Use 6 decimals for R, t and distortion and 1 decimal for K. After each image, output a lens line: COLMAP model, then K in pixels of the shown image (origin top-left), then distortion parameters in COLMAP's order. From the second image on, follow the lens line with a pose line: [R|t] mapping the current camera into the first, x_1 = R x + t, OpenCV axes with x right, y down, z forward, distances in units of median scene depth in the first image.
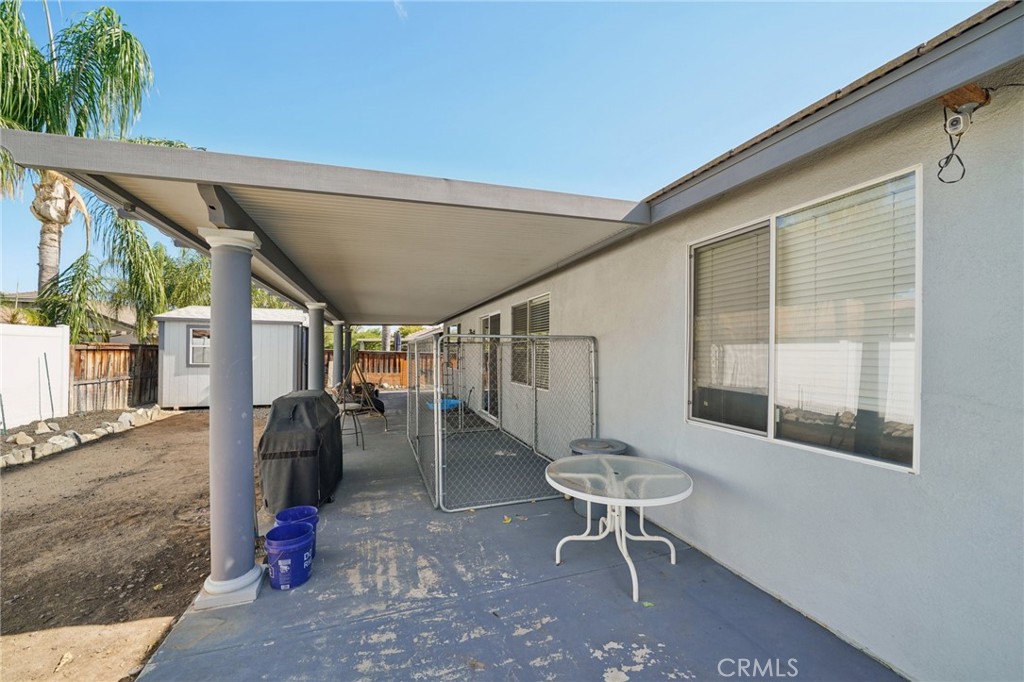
lens RADIAL K [[401.7, 0, 512.0], [0, 401.7, 341.0], [0, 0, 1]] dist [0.000024, -0.000001]
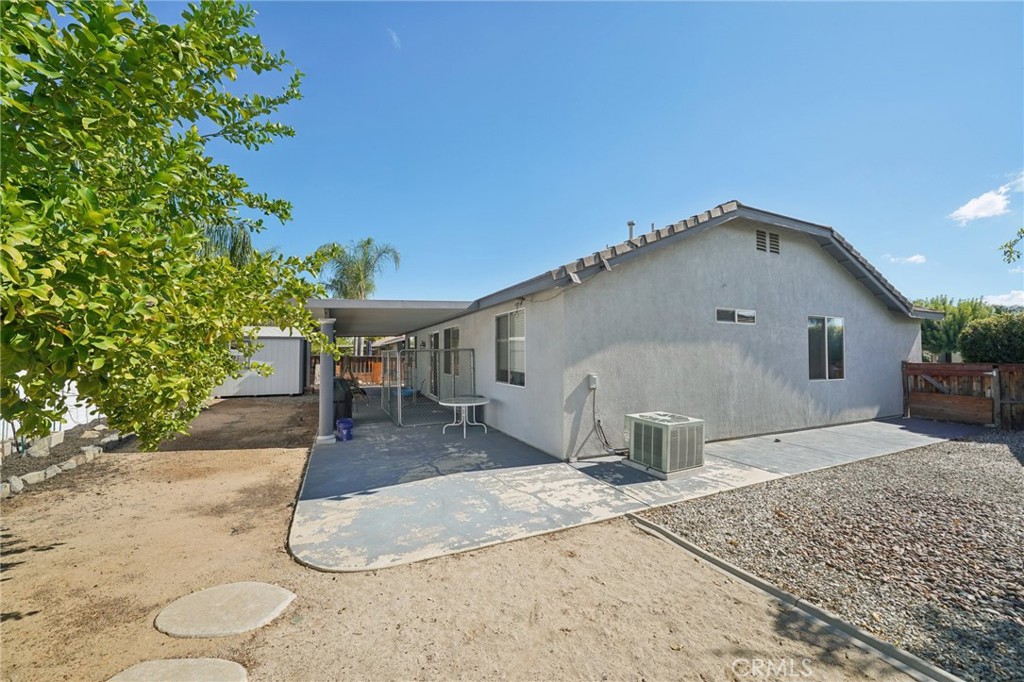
lens RADIAL K [[380.1, 0, 512.0], [0, 380.1, 341.0], [0, 0, 1]] dist [-0.000197, -0.000003]
pose [[0.995027, -0.009768, 0.099124, 0.136157], [0.010479, 0.999923, -0.006648, -0.025043], [-0.099051, 0.007653, 0.995053, -0.682878]]
